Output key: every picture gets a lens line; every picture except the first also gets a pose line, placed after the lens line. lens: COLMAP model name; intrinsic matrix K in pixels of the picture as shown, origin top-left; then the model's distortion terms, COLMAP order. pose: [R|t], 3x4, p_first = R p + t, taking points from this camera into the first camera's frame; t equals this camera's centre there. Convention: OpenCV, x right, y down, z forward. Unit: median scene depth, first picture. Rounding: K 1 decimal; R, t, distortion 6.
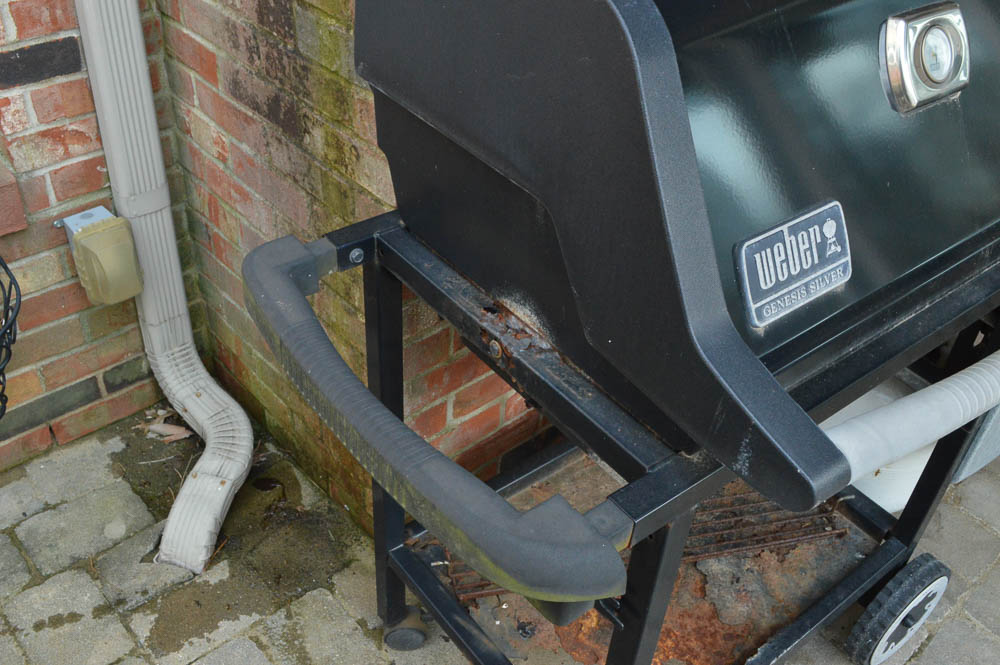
lens RADIAL K [[949.1, 0, 497.6], [0, 949.1, 334.6], [0, 0, 1]] dist [-0.057102, 0.000000]
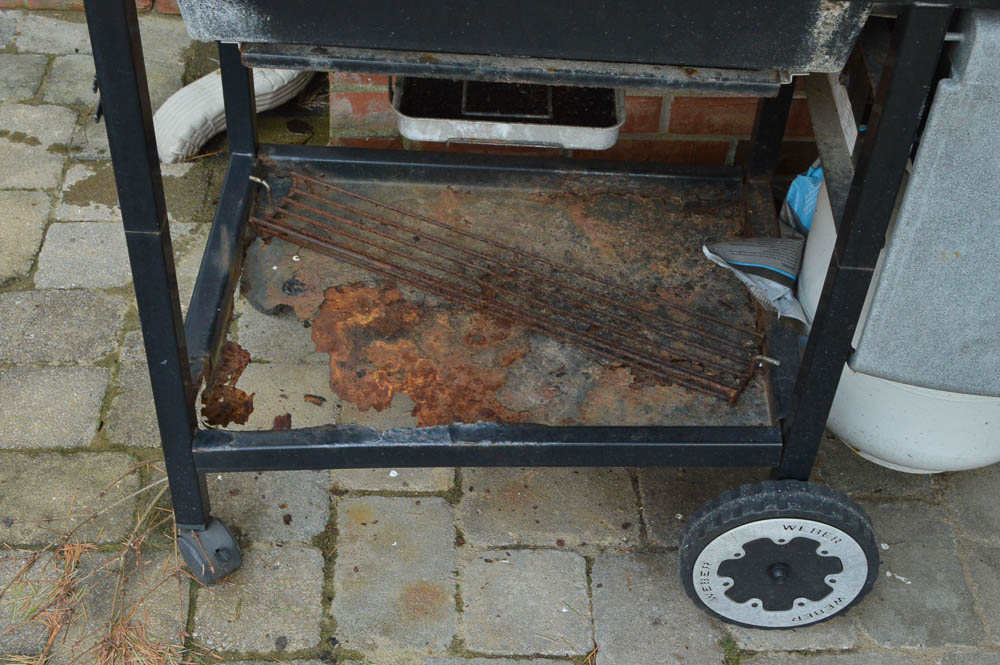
lens RADIAL K [[1421.9, 0, 499.0], [0, 1421.9, 332.1], [0, 0, 1]] dist [-0.027390, 0.000000]
pose [[0.773952, 0.418840, -0.474943, 0.676700], [-0.398994, 0.904953, 0.147866, 0.076270], [0.491733, 0.075058, 0.867505, -0.002570]]
